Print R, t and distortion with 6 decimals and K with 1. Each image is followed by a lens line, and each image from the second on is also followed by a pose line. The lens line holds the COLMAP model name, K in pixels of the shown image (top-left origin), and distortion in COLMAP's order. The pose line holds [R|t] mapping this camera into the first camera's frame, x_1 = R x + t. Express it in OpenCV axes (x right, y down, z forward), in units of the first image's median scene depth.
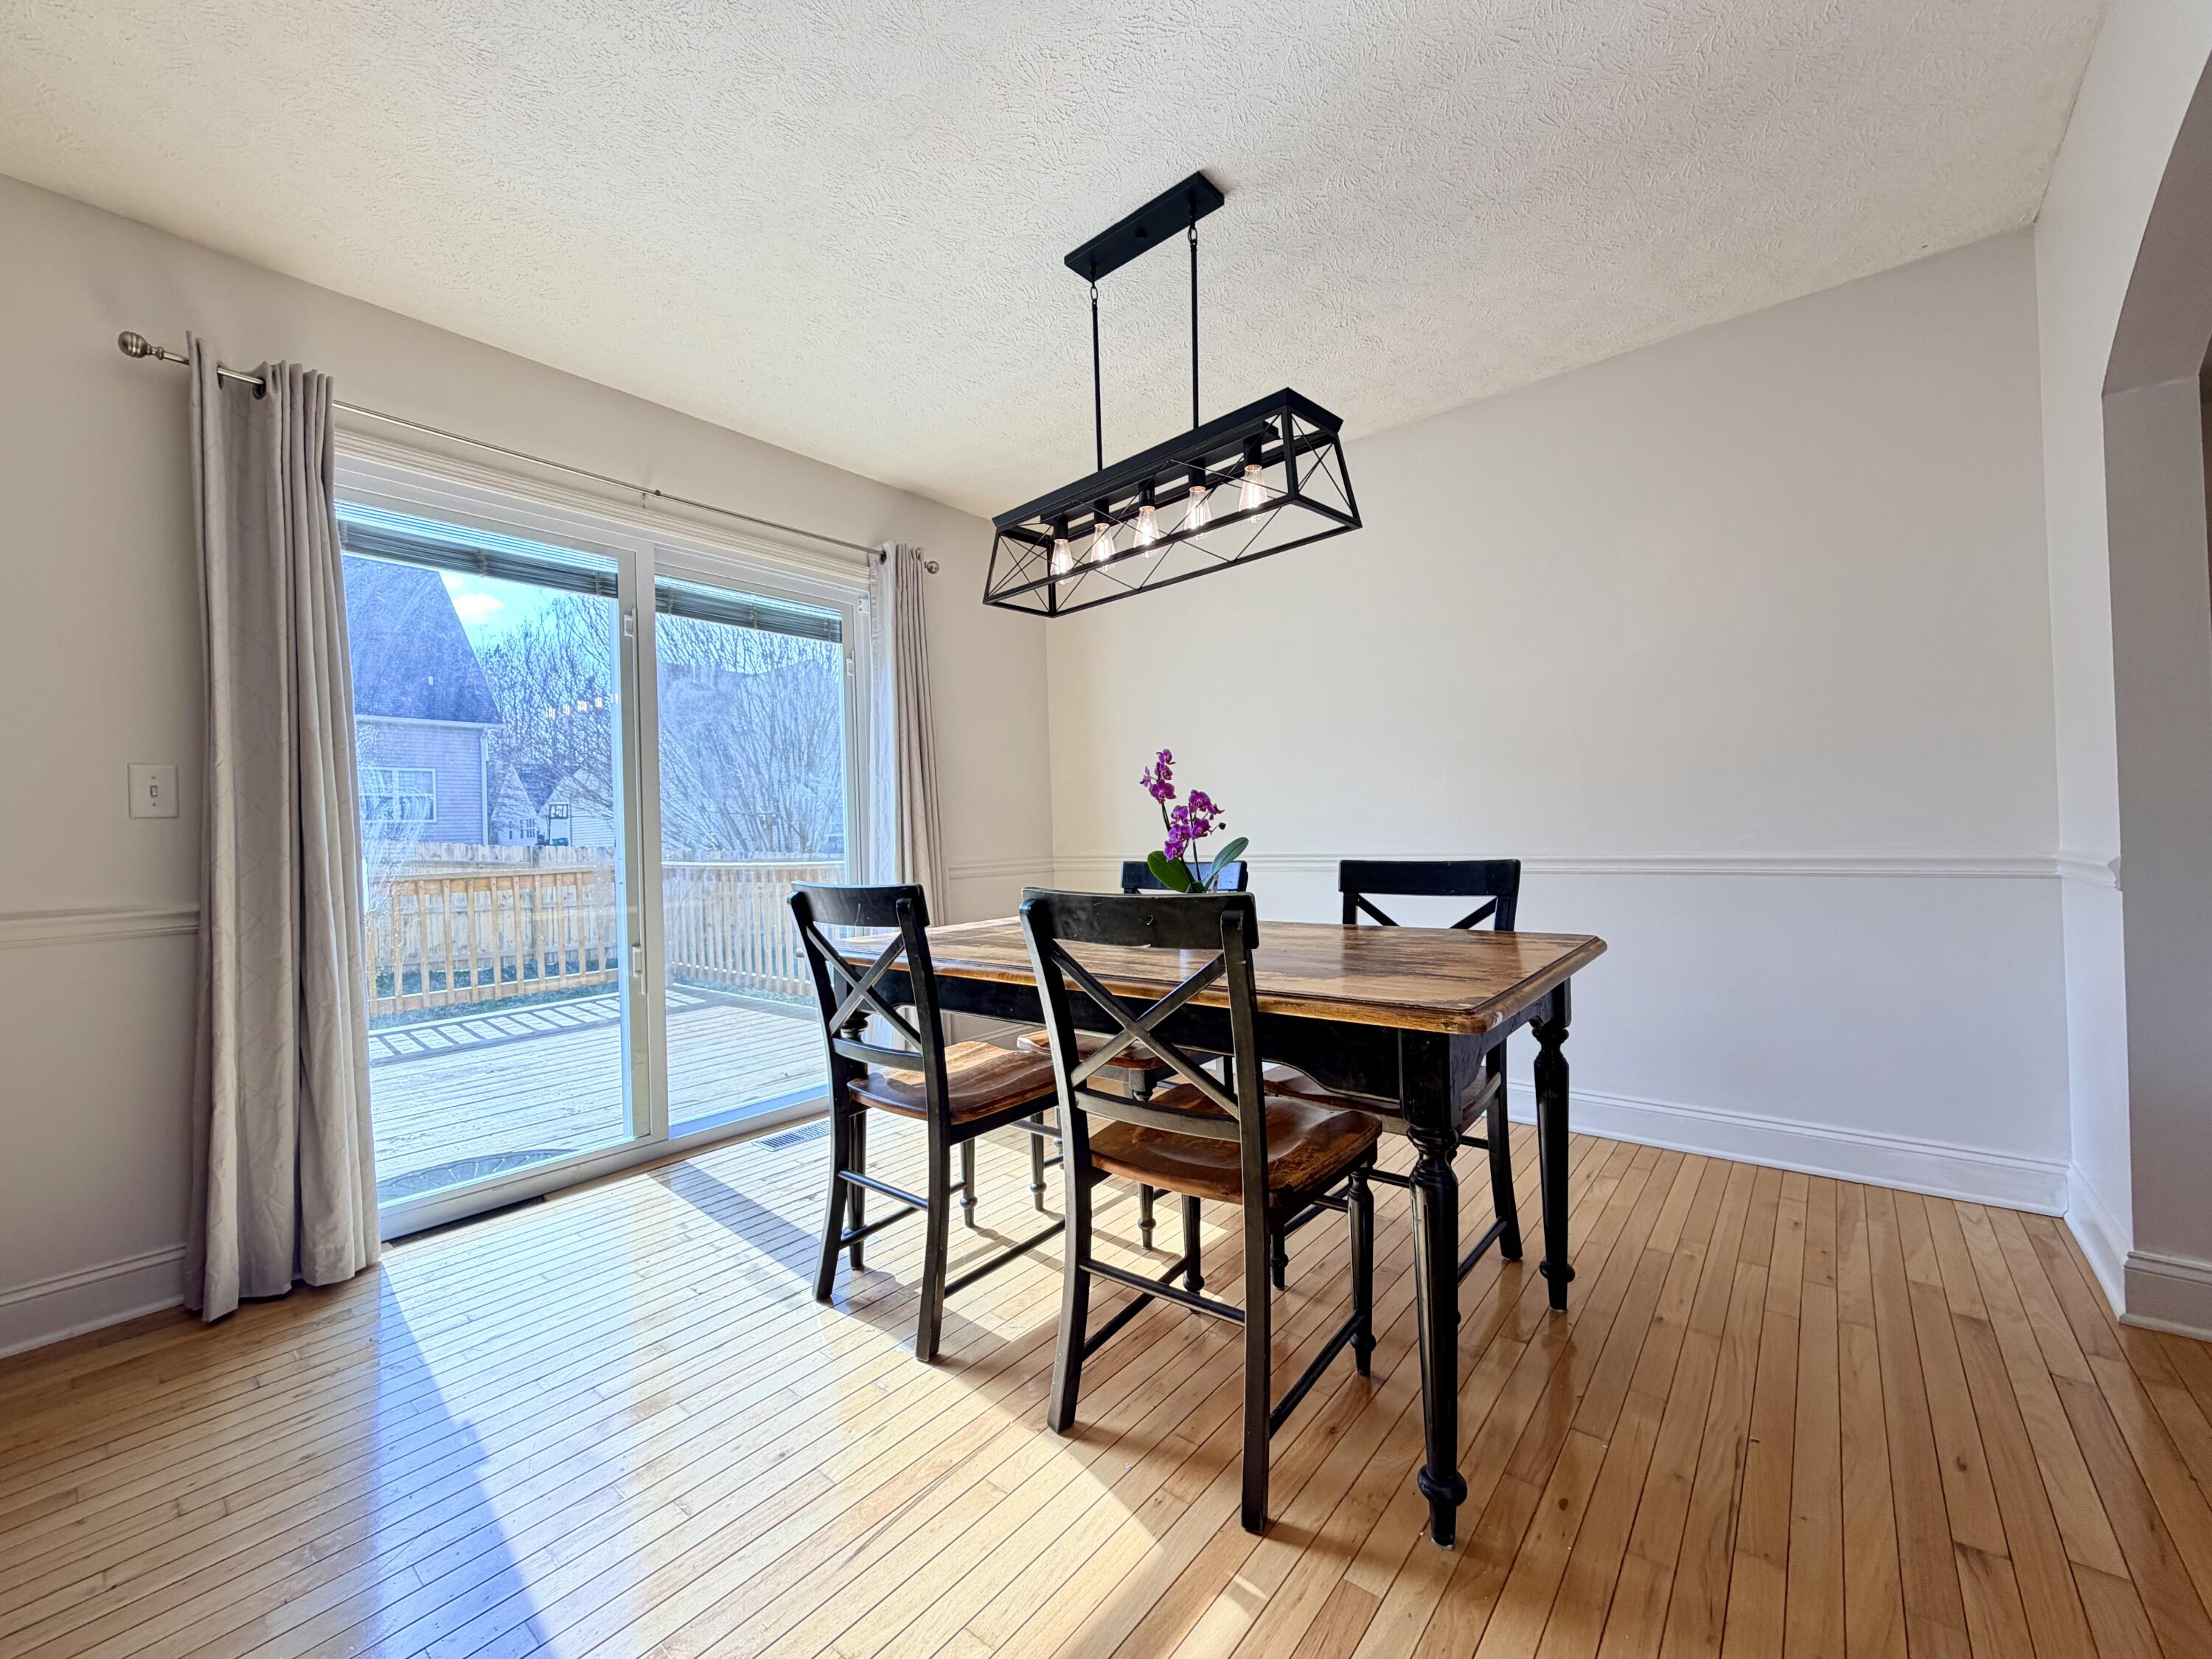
lens RADIAL K [[883.3, 0, 1101.2], [0, 883.3, 829.3], [0, 0, 1]] dist [-0.001215, 0.000139]
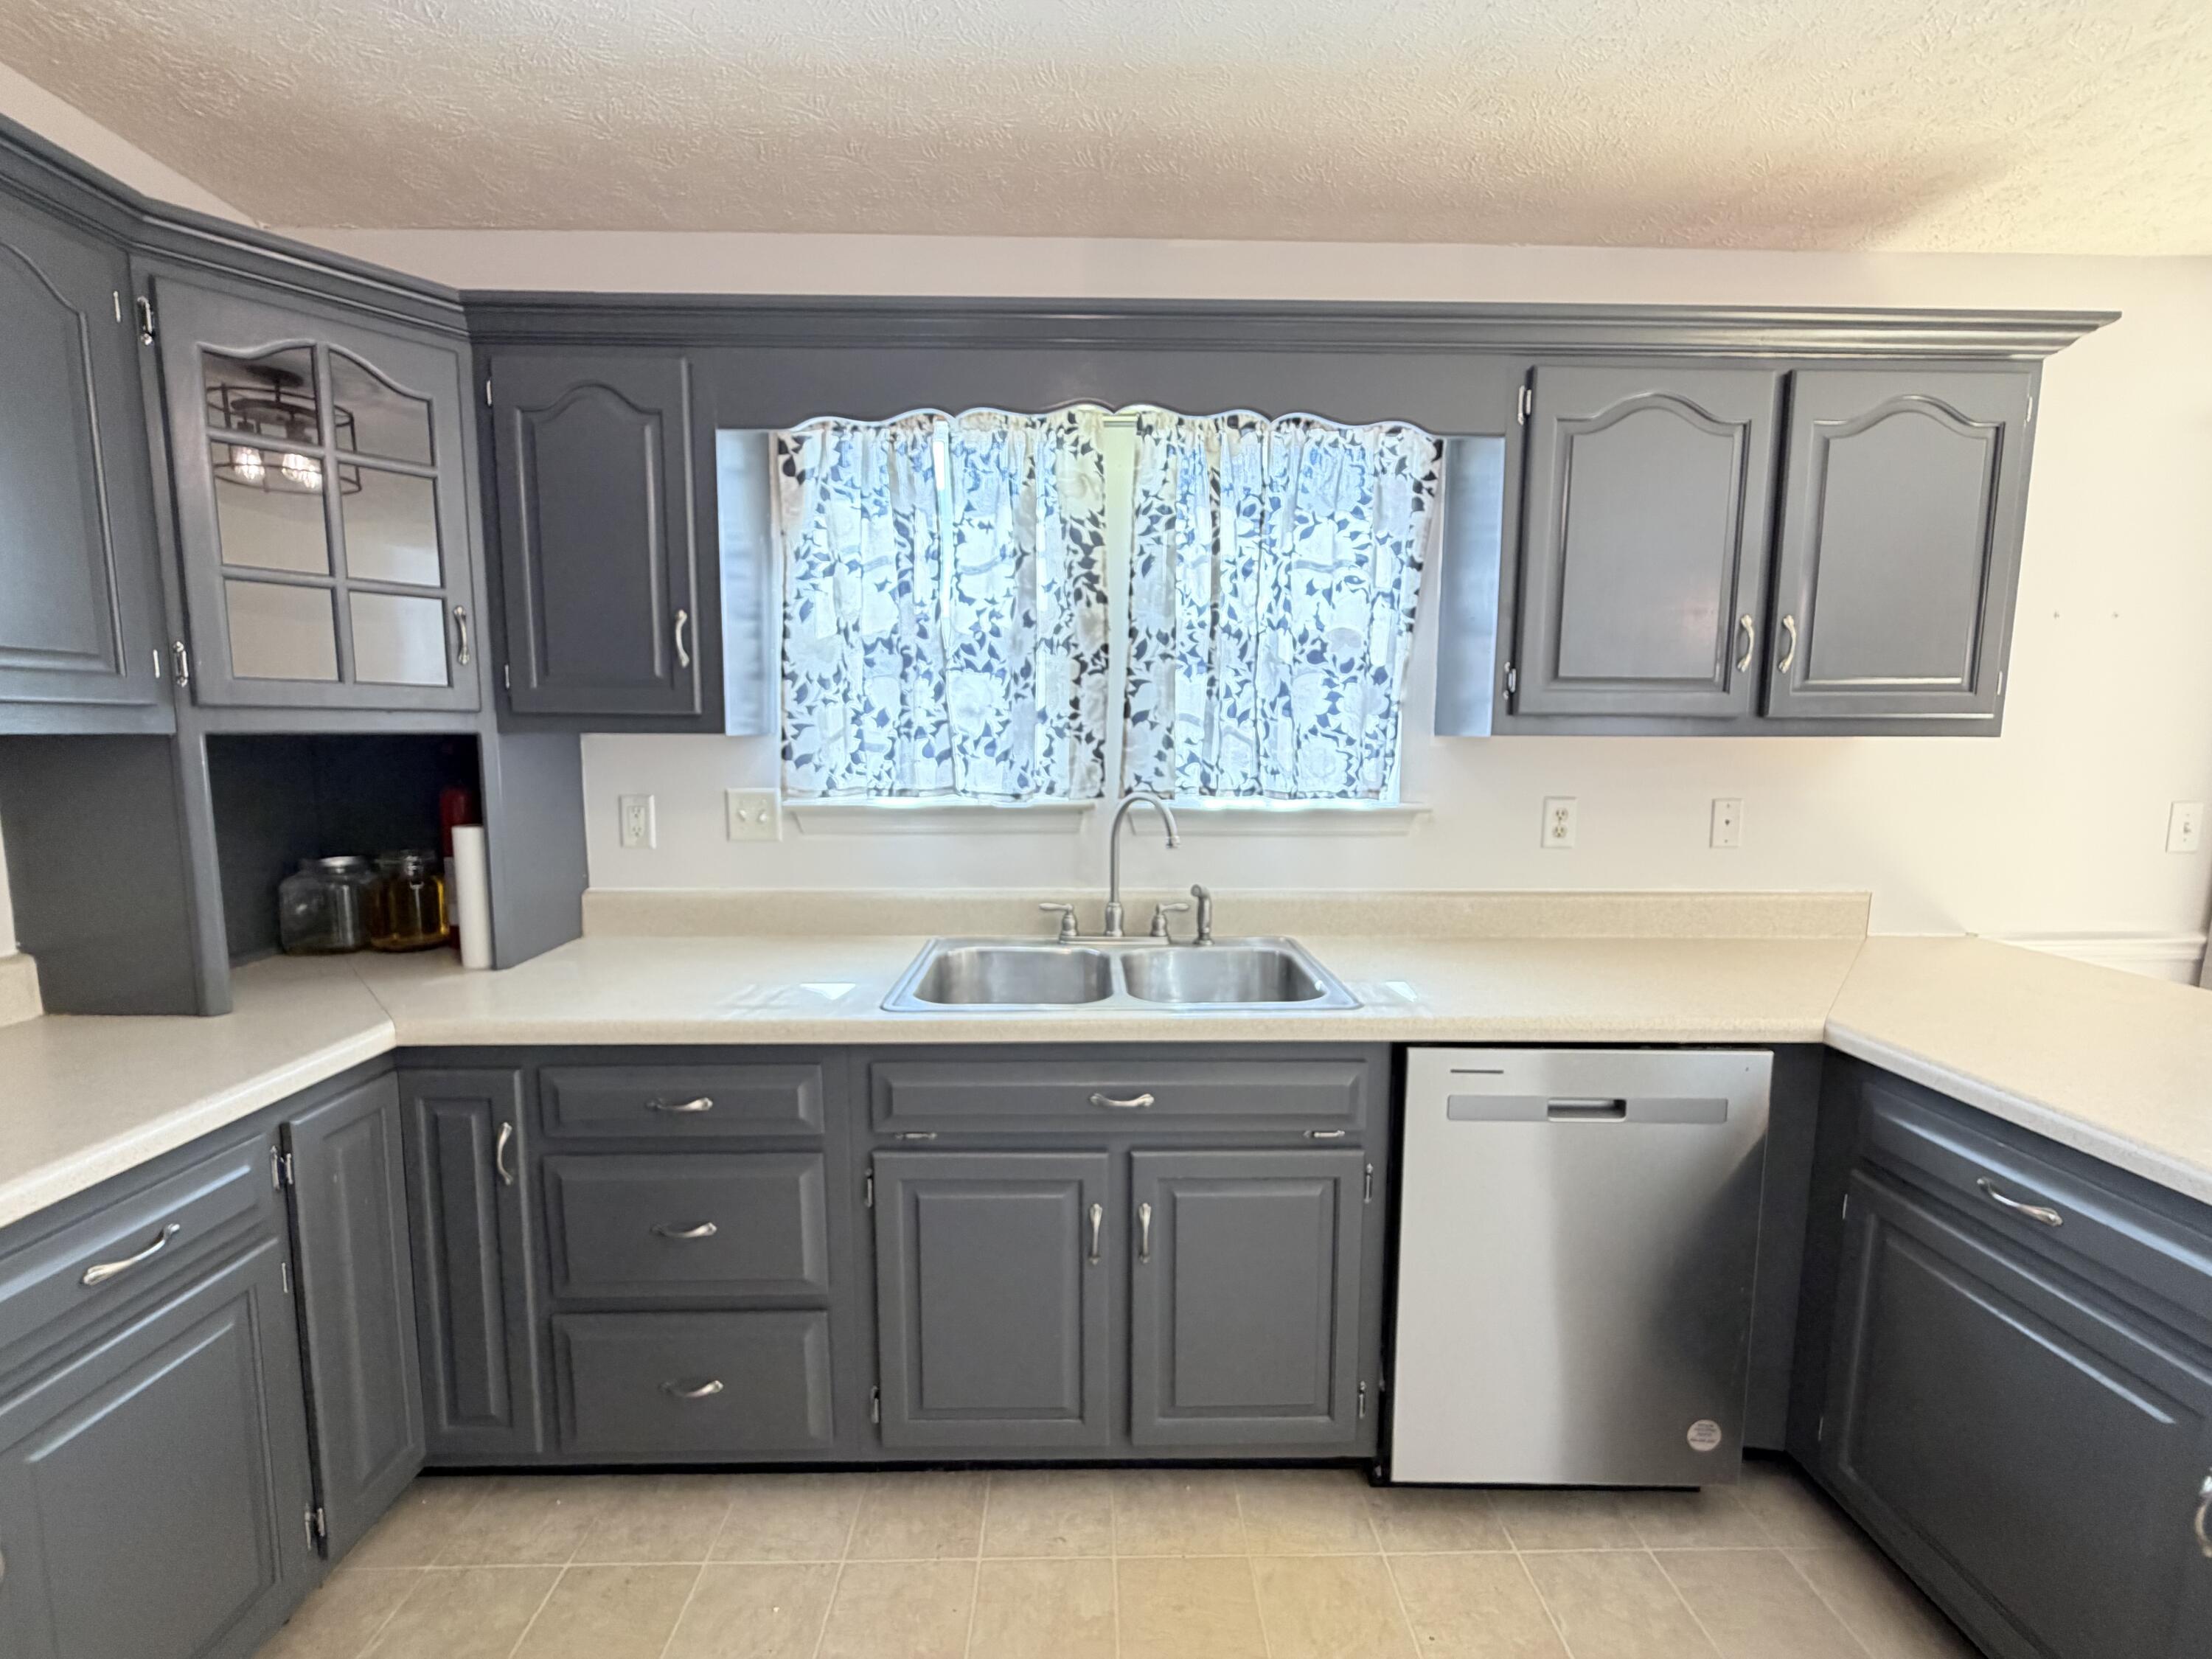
lens RADIAL K [[883.3, 0, 1101.2], [0, 883.3, 829.3], [0, 0, 1]] dist [-0.001215, 0.000139]
pose [[0.647371, 0.114396, -0.753541, -1.108148], [-0.020297, 0.990909, 0.132994, -0.155053], [0.761905, -0.070802, 0.643807, -0.675832]]
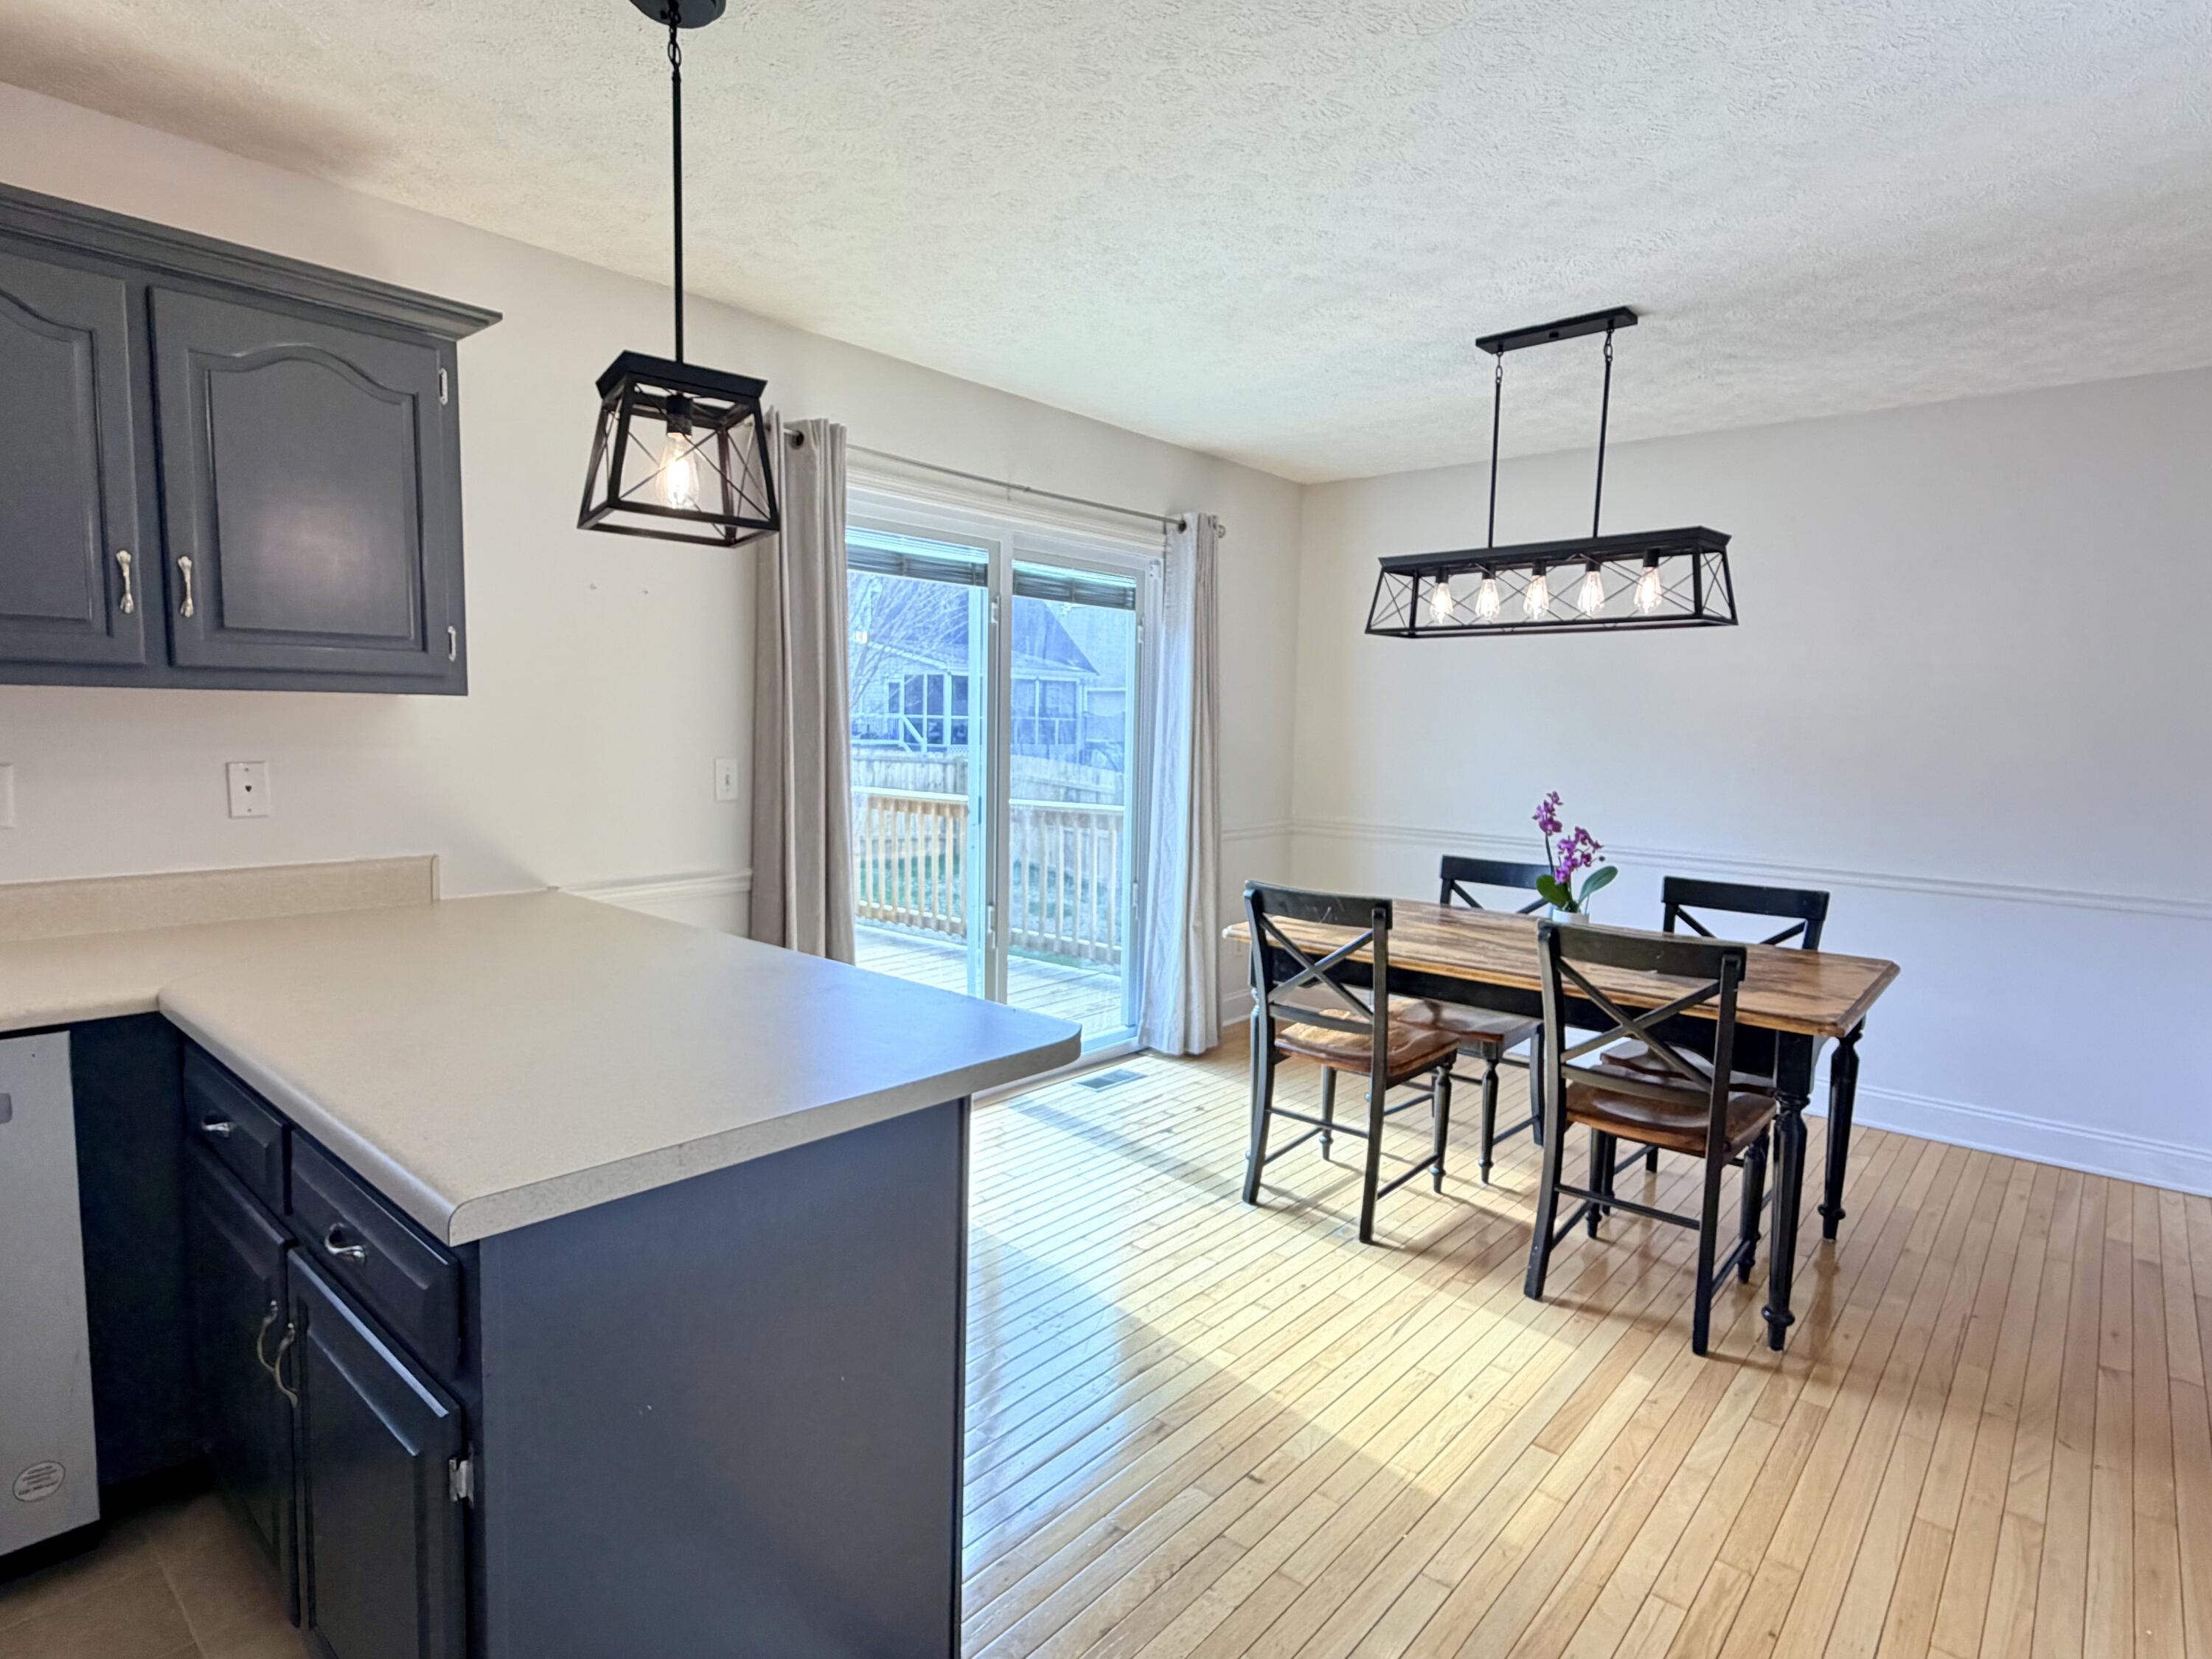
lens RADIAL K [[1171.0, 0, 1106.0], [0, 1171.0, 829.5], [0, 0, 1]] dist [-0.003309, 0.001640]
pose [[0.998306, 0.052908, -0.024187, -0.492094], [-0.050234, 0.993691, 0.100276, -0.164141], [0.029340, -0.098891, 0.994666, -0.631068]]
